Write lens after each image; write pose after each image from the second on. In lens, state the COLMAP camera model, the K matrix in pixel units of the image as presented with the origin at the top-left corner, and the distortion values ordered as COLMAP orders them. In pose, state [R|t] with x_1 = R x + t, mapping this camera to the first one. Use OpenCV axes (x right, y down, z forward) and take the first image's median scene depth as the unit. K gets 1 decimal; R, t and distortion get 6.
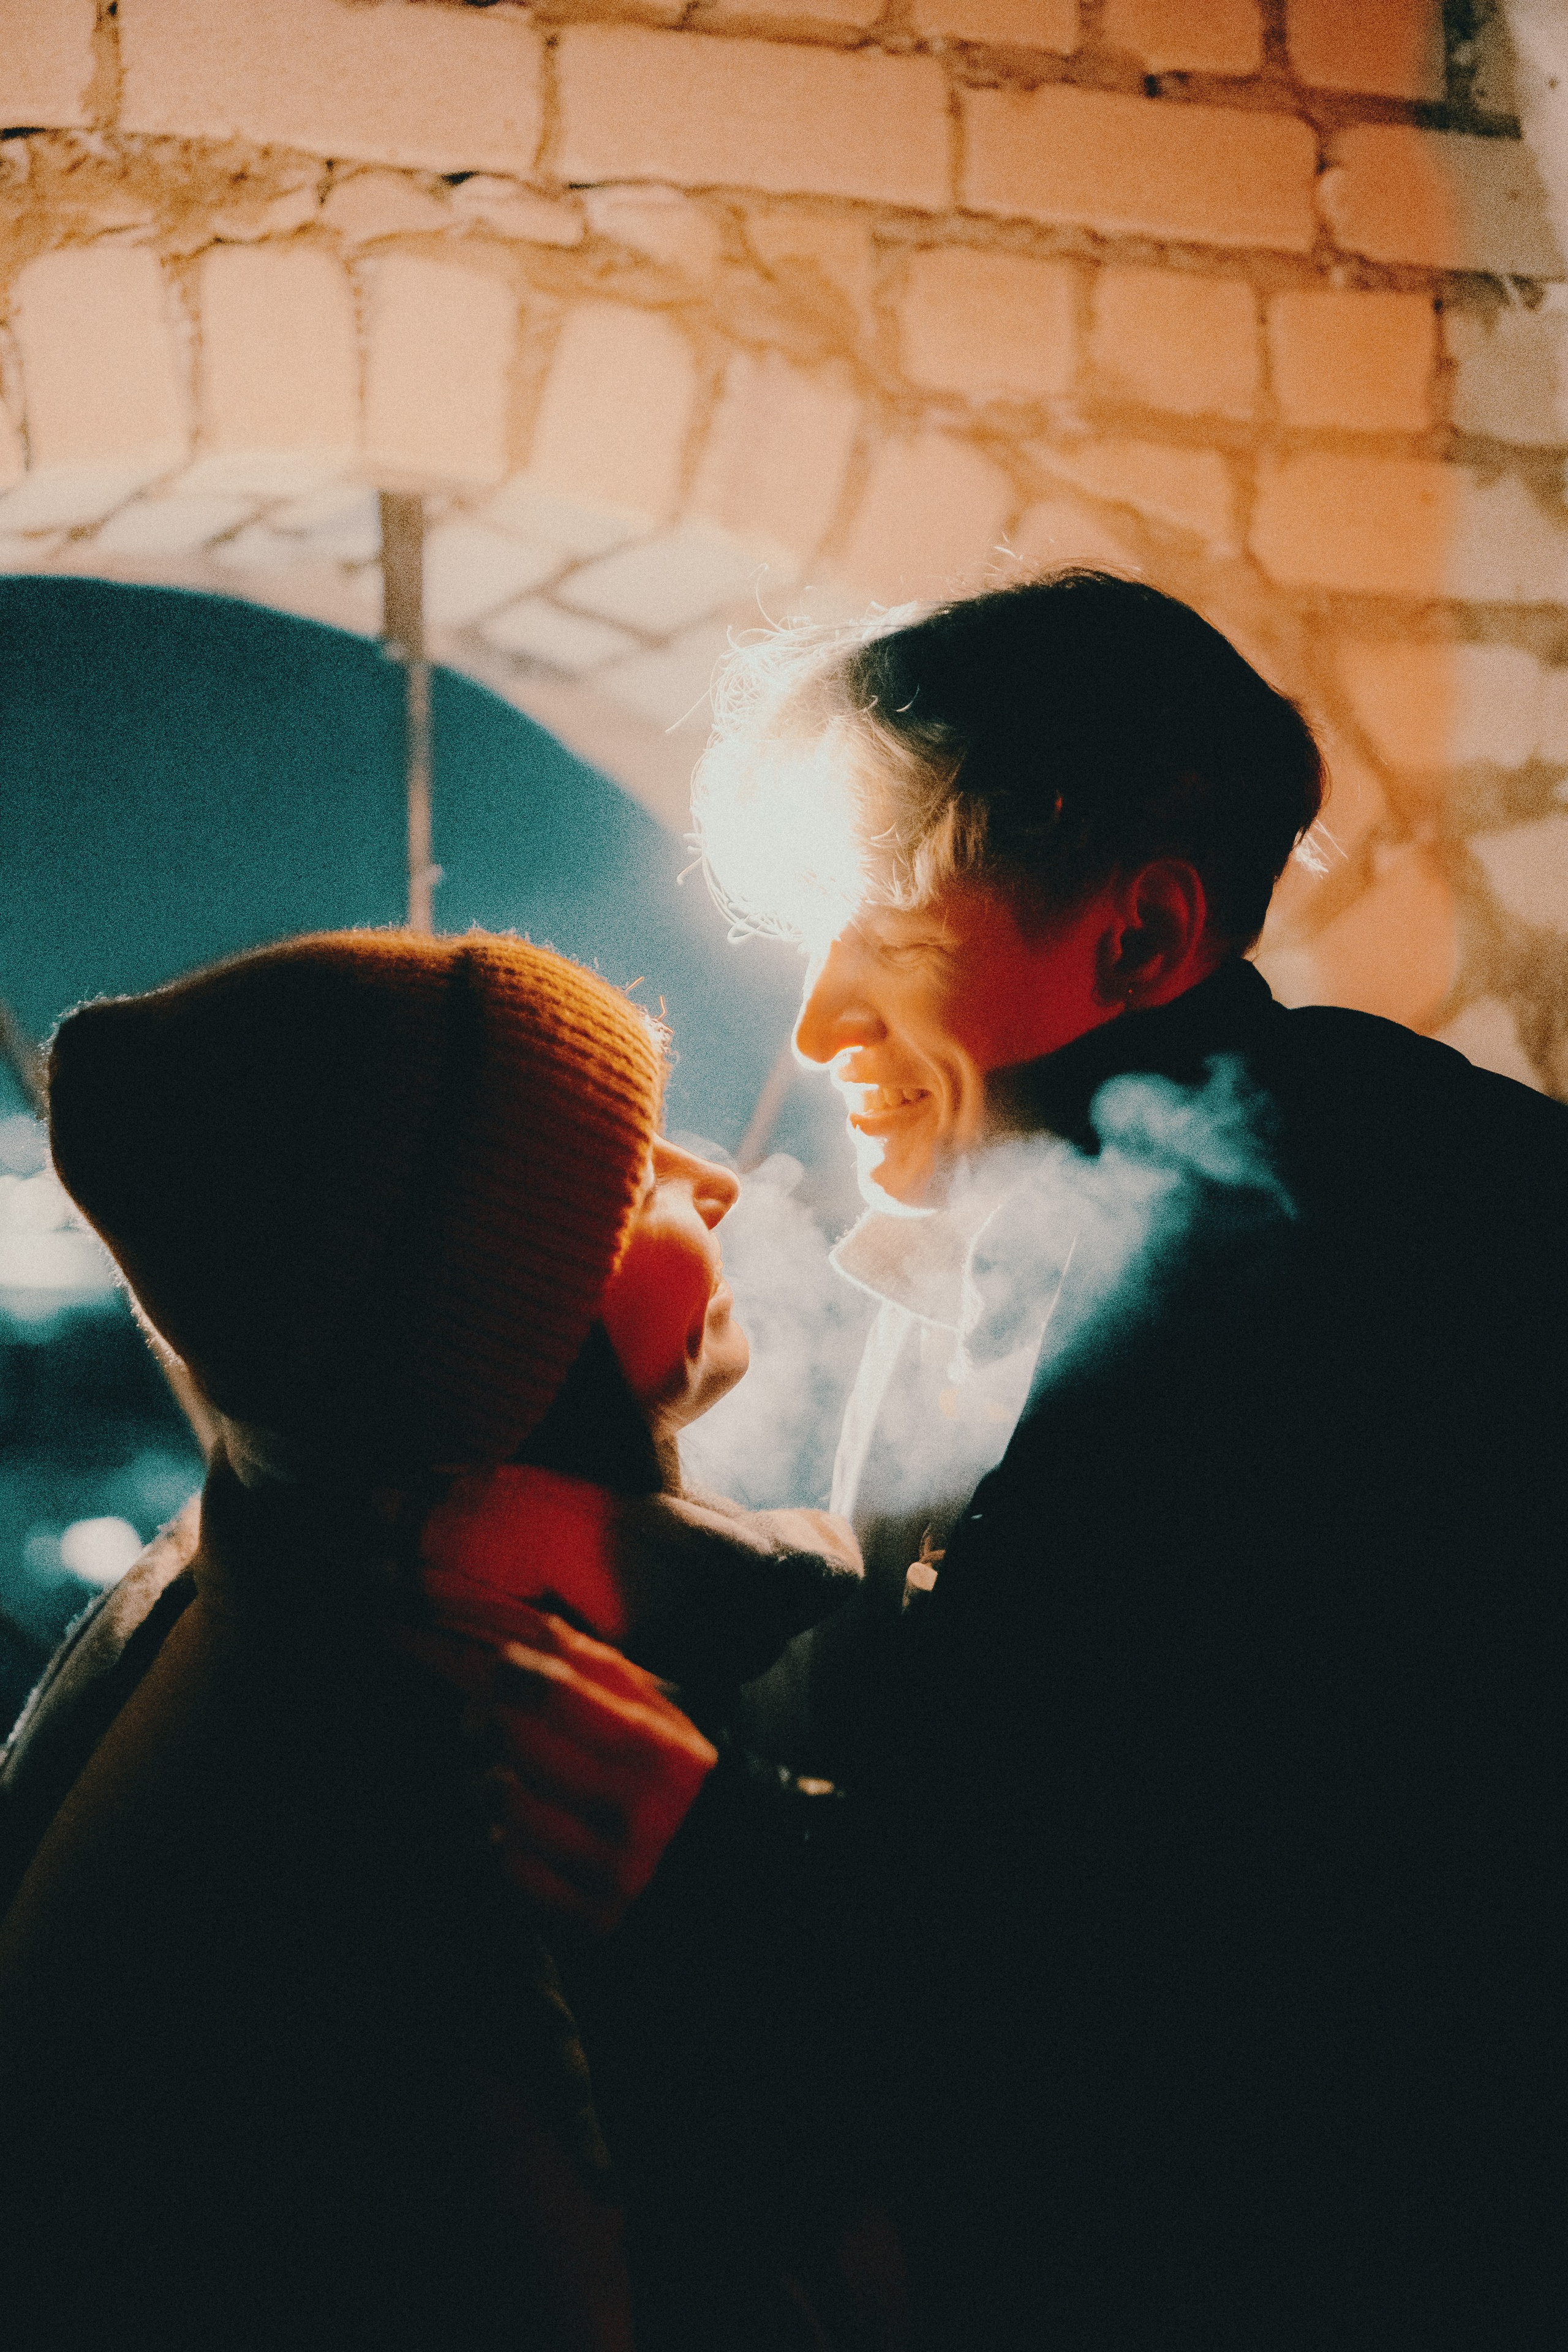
lens RADIAL K [[3767.3, 0, 784.0], [0, 3767.3, 1176.0], [0, 0, 1]] dist [-0.025010, 0.008963]
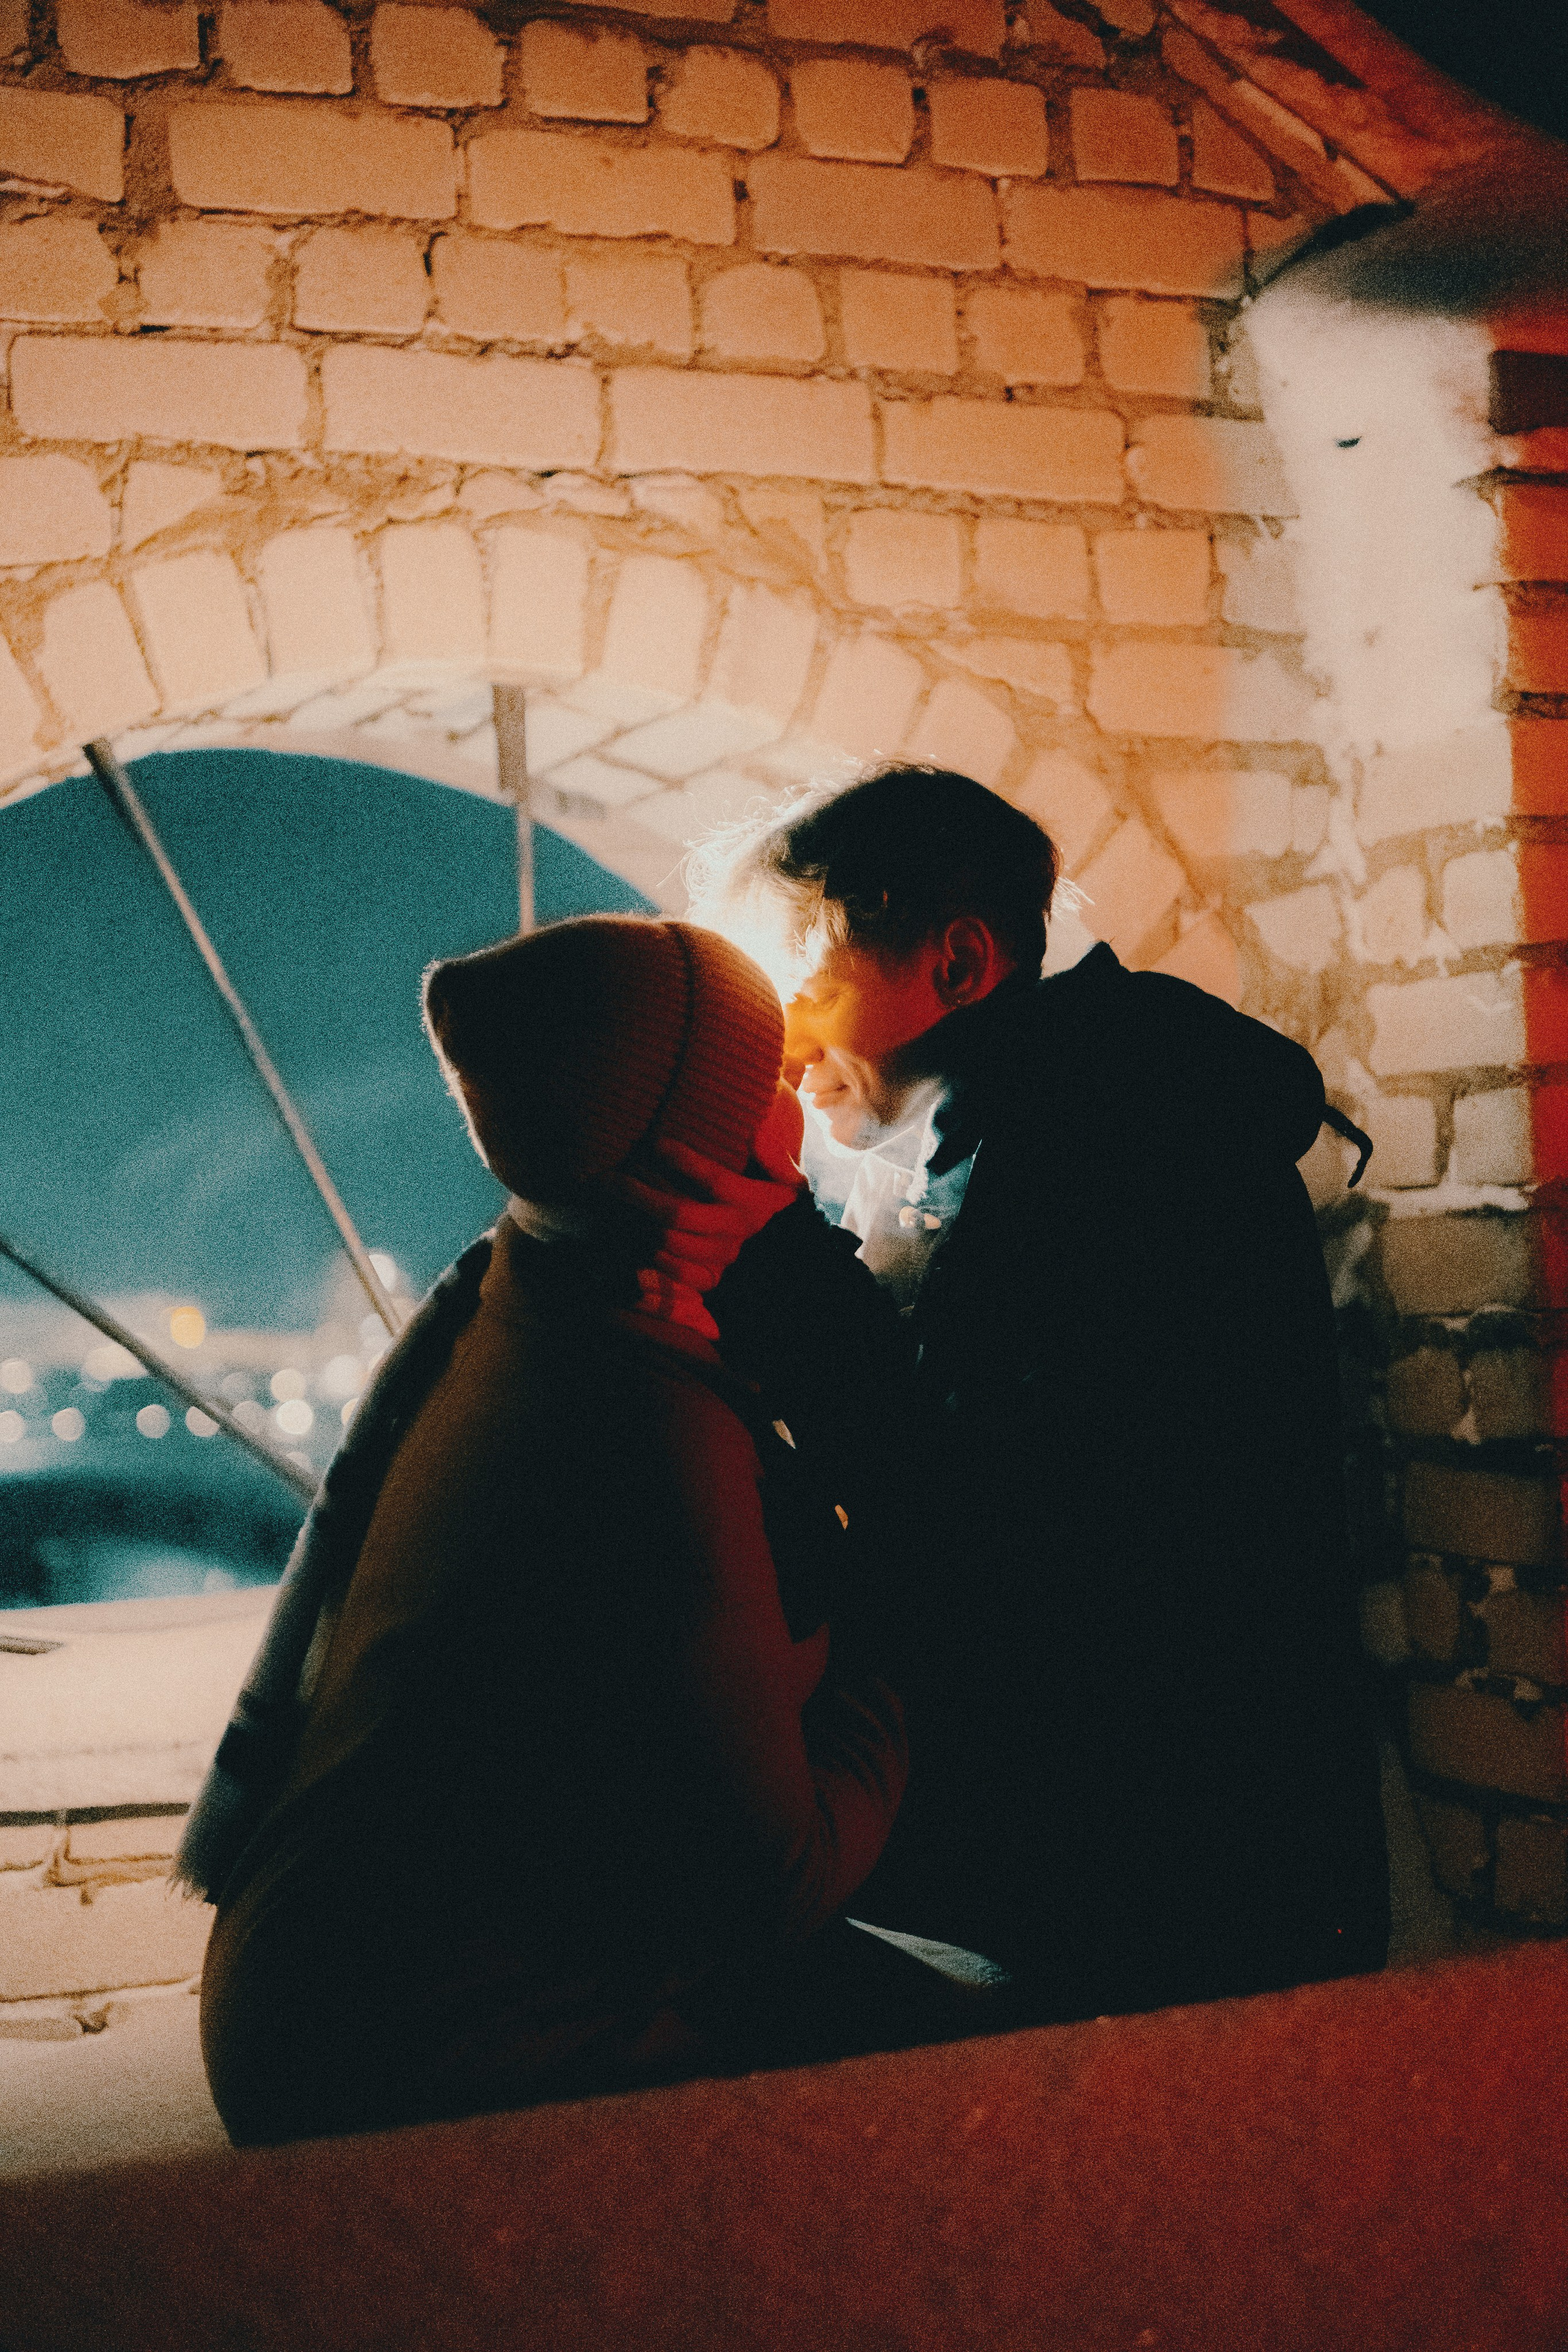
lens RADIAL K [[3590.7, 0, 783.3], [0, 3590.7, 1218.3], [0, 0, 1]] dist [-0.053407, 0.013559]
pose [[0.998966, -0.029958, 0.034193, -0.048217], [0.030784, 0.999240, -0.023911, 0.061427], [-0.033451, 0.024939, 0.999129, -0.387539]]
